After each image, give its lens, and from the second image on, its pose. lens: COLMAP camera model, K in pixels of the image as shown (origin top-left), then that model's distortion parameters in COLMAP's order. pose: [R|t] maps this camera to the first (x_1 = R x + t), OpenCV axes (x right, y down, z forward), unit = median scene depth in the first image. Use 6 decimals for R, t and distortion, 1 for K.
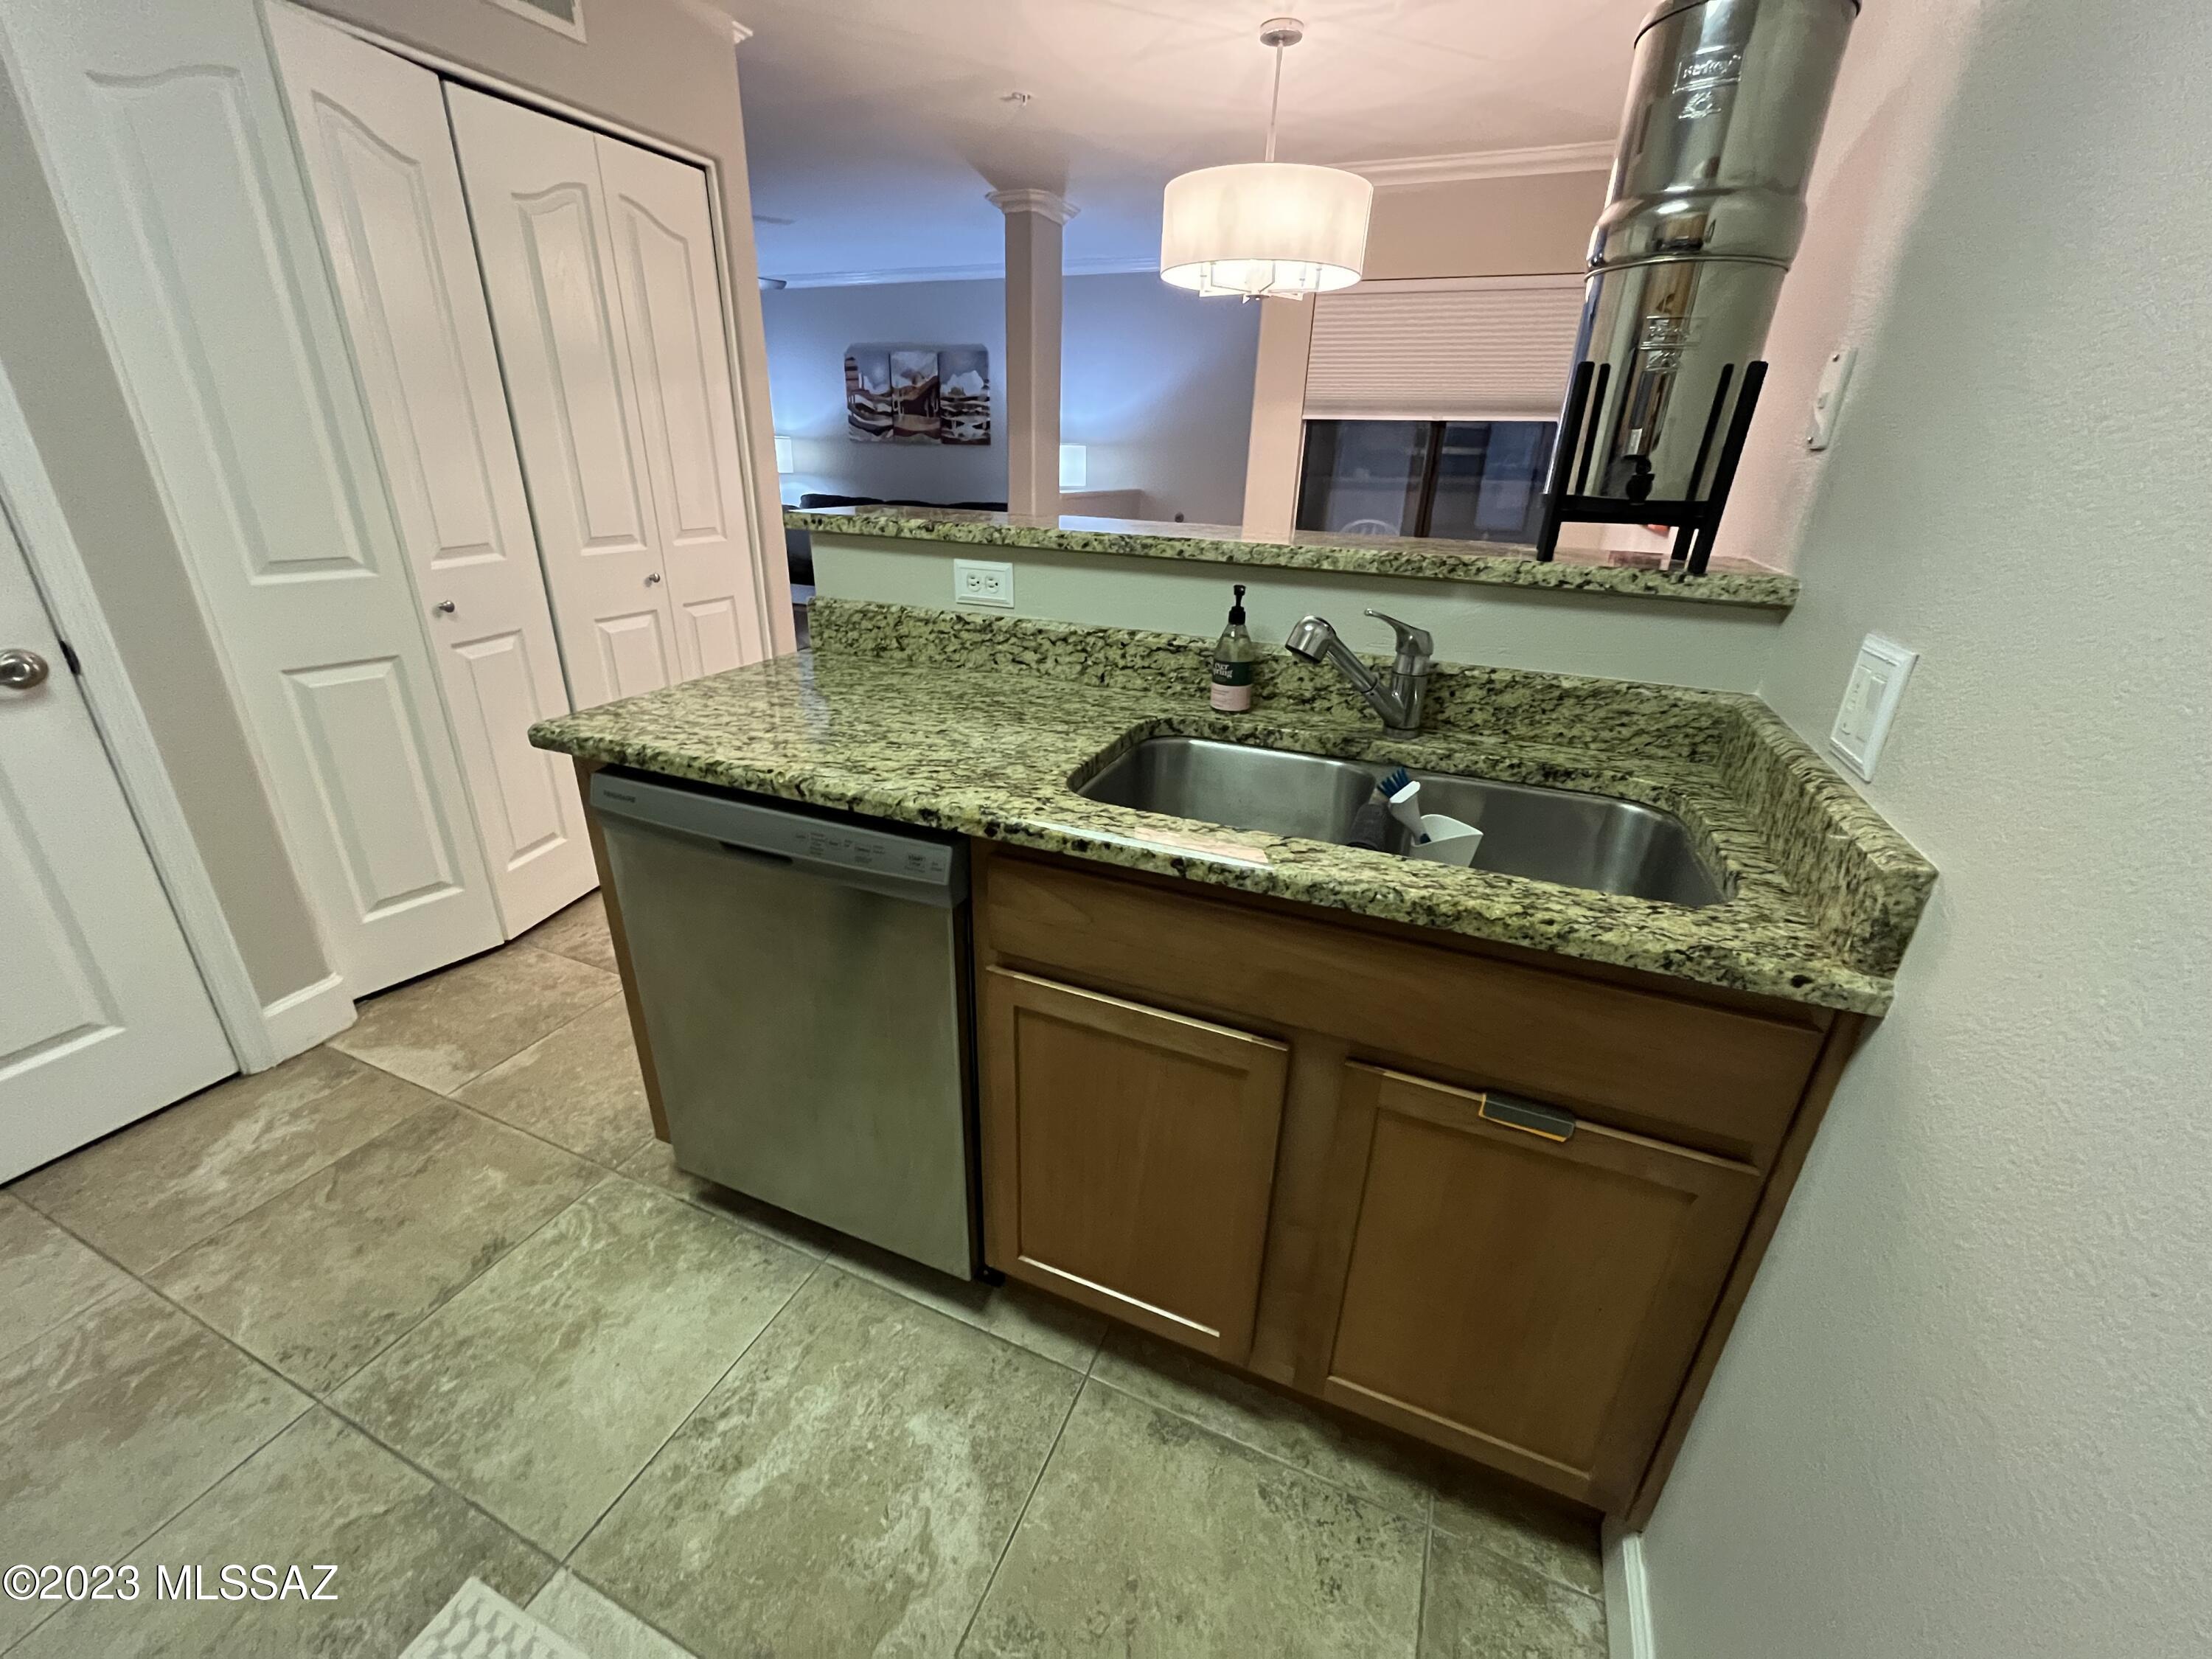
lens RADIAL K [[886.7, 0, 1101.8], [0, 886.7, 827.5], [0, 0, 1]] dist [-0.005988, -0.000516]
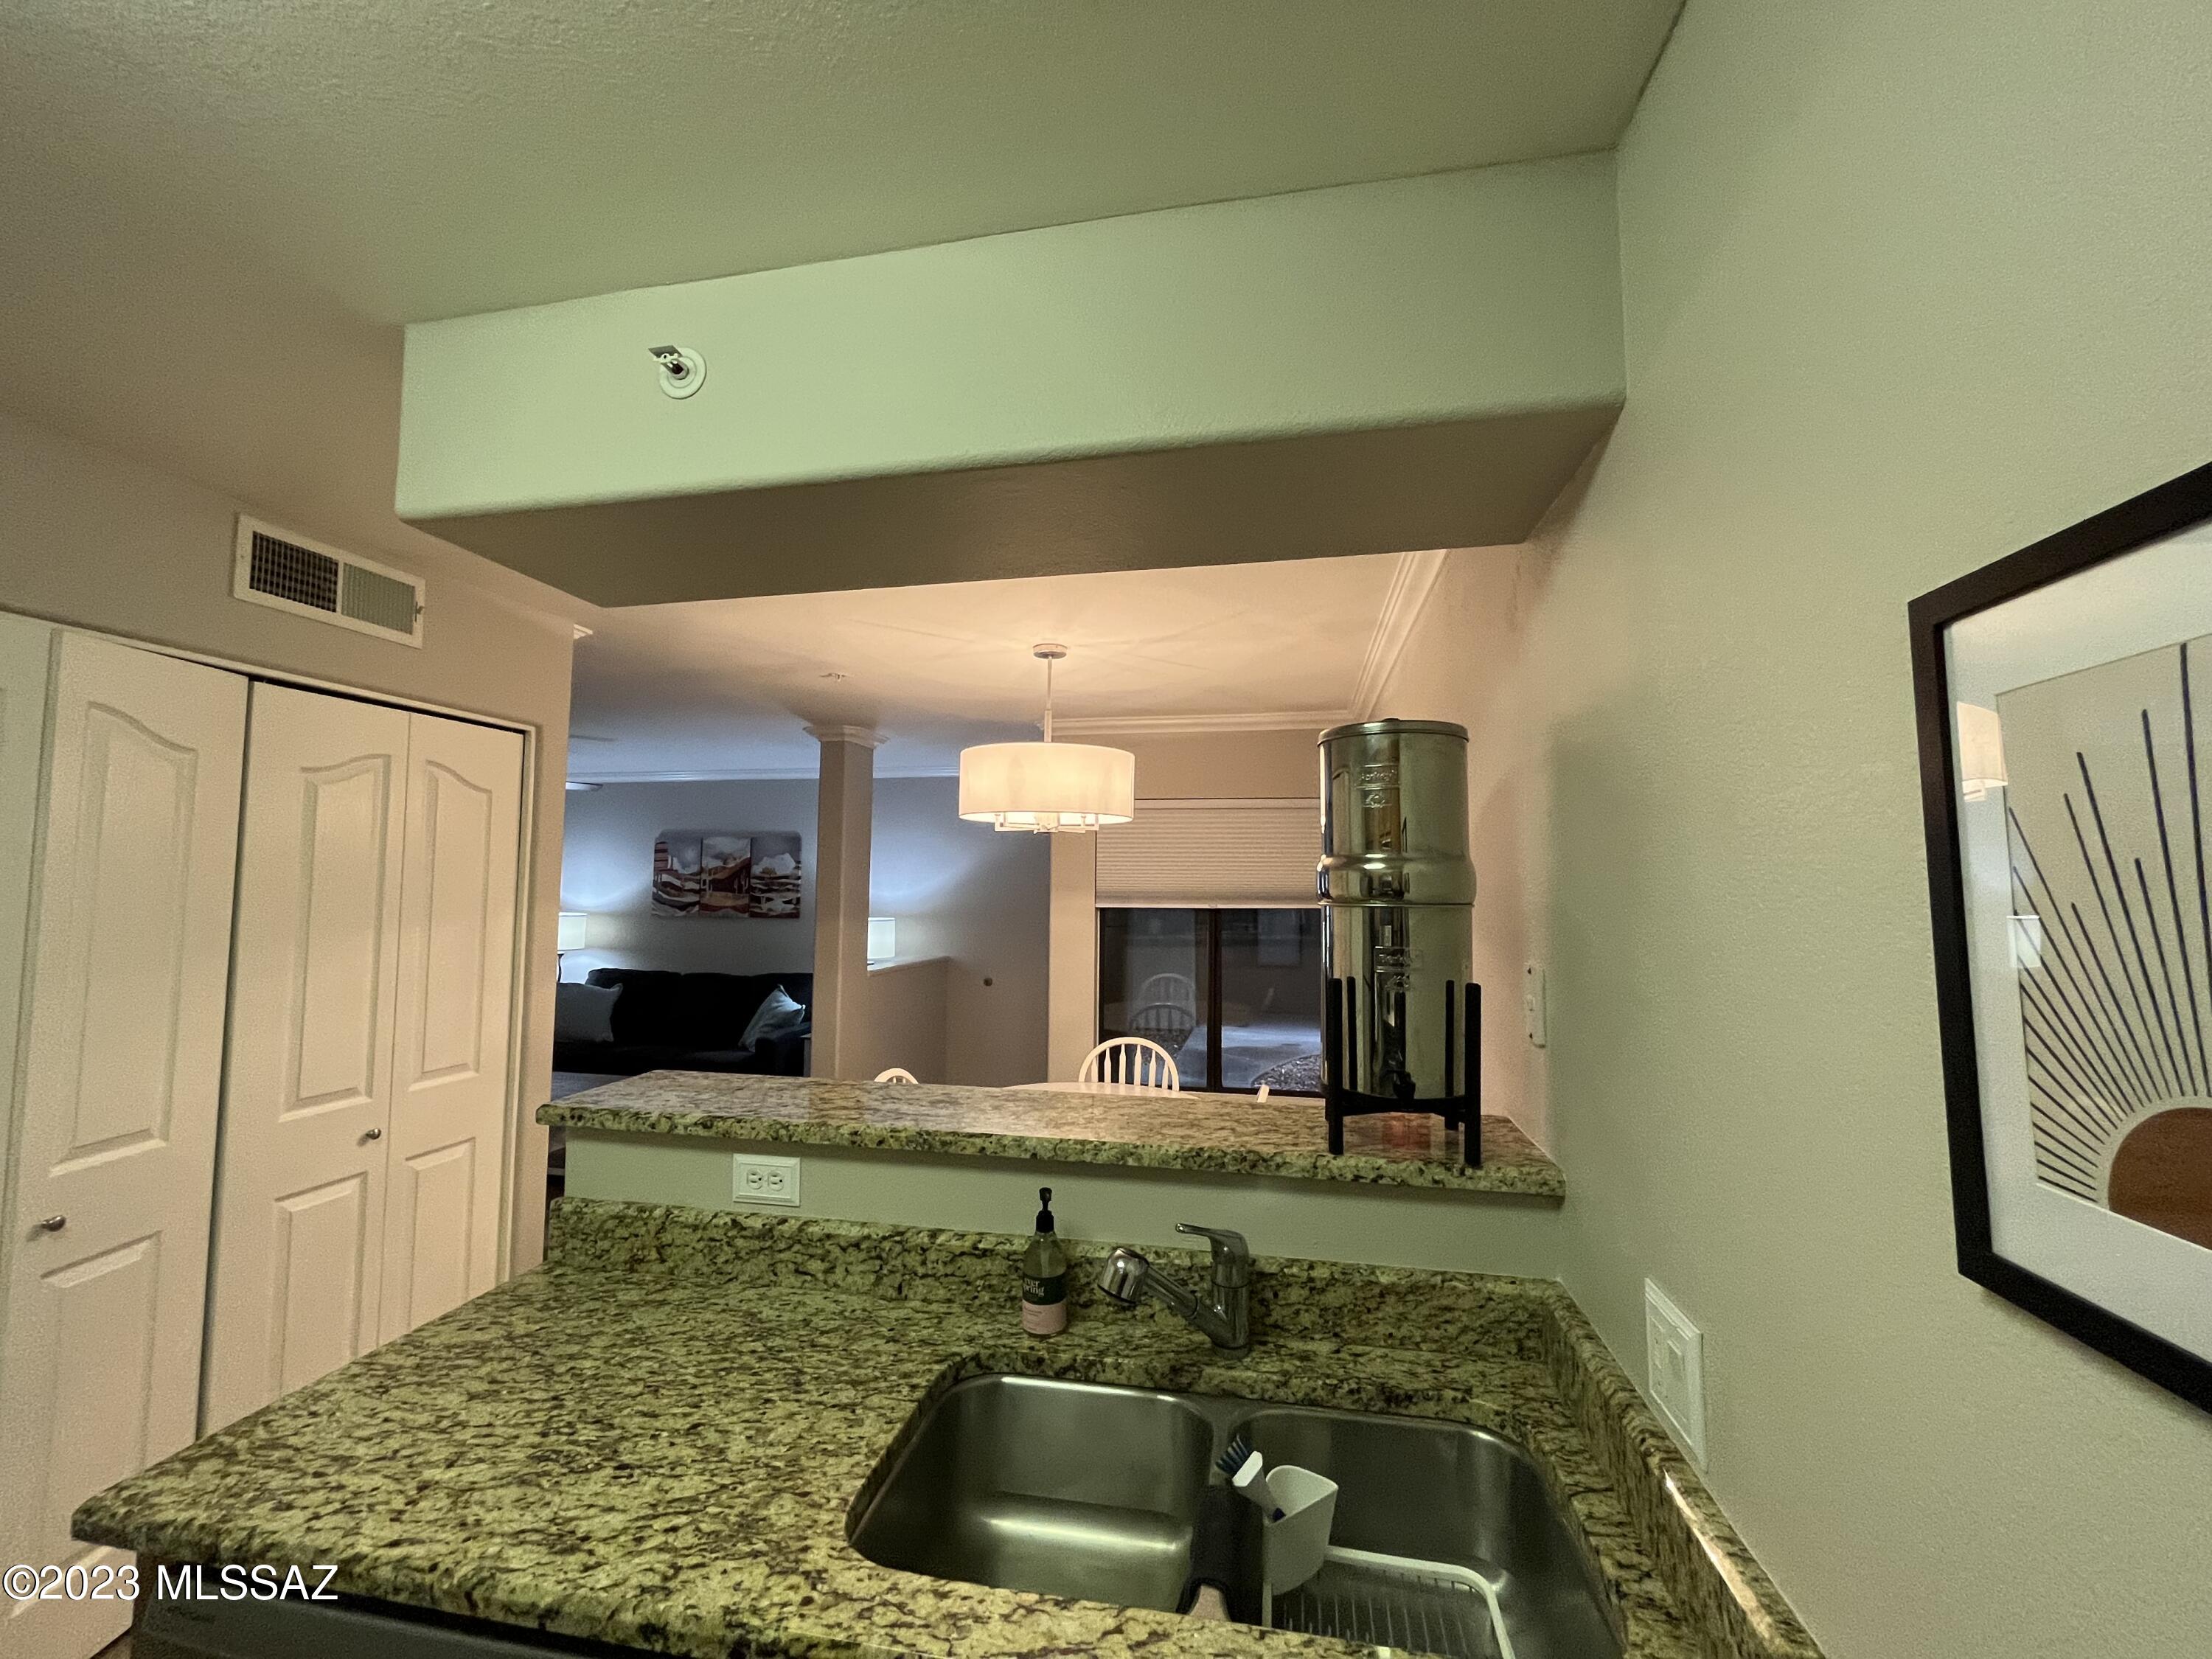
lens RADIAL K [[886.7, 0, 1101.8], [0, 886.7, 827.5], [0, 0, 1]] dist [-0.005988, -0.000516]
pose [[0.978258, -0.006520, 0.207289, 0.019954], [0.099094, 0.892725, -0.439570, -0.194047], [-0.182186, 0.450554, 0.873962, -0.019246]]
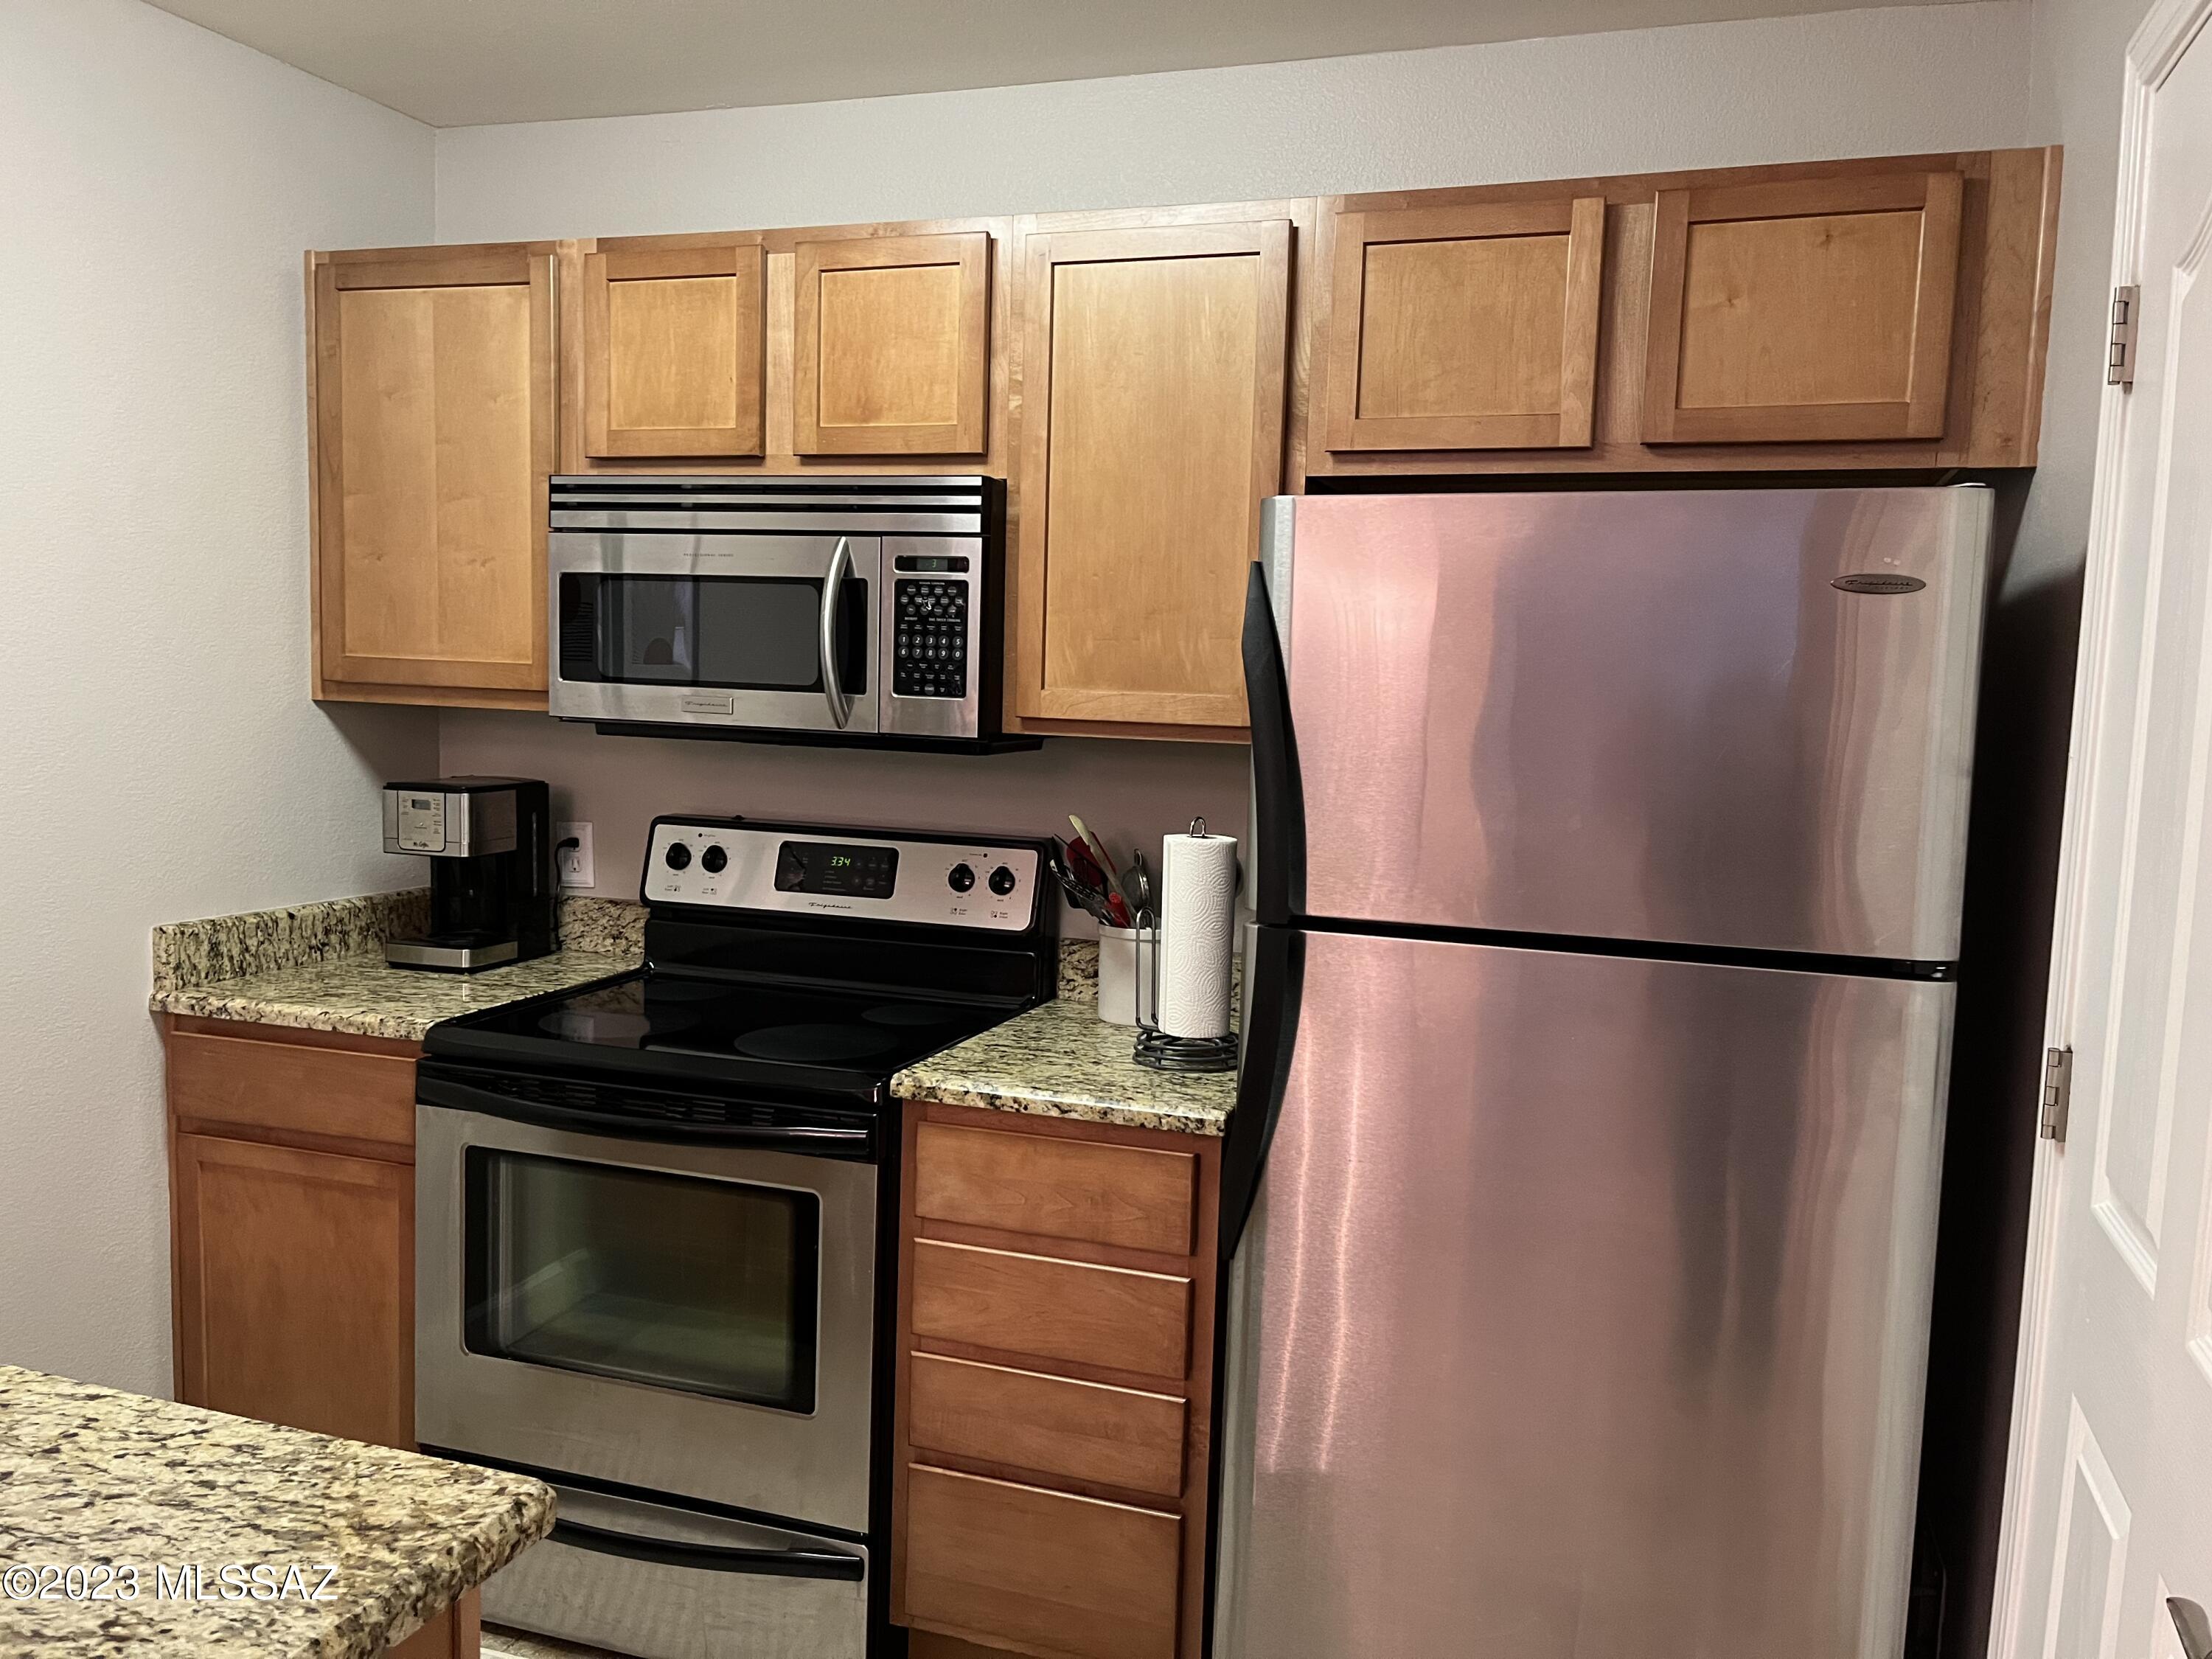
lens RADIAL K [[1717.6, 0, 1106.0], [0, 1717.6, 829.5], [0, 0, 1]] dist [-0.004456, -0.004896]
pose [[-0.996701, -0.048462, -0.065103, -0.795423], [-0.073685, 0.876586, 0.475570, -0.786378], [0.034022, 0.478798, -0.877265, 1.498252]]
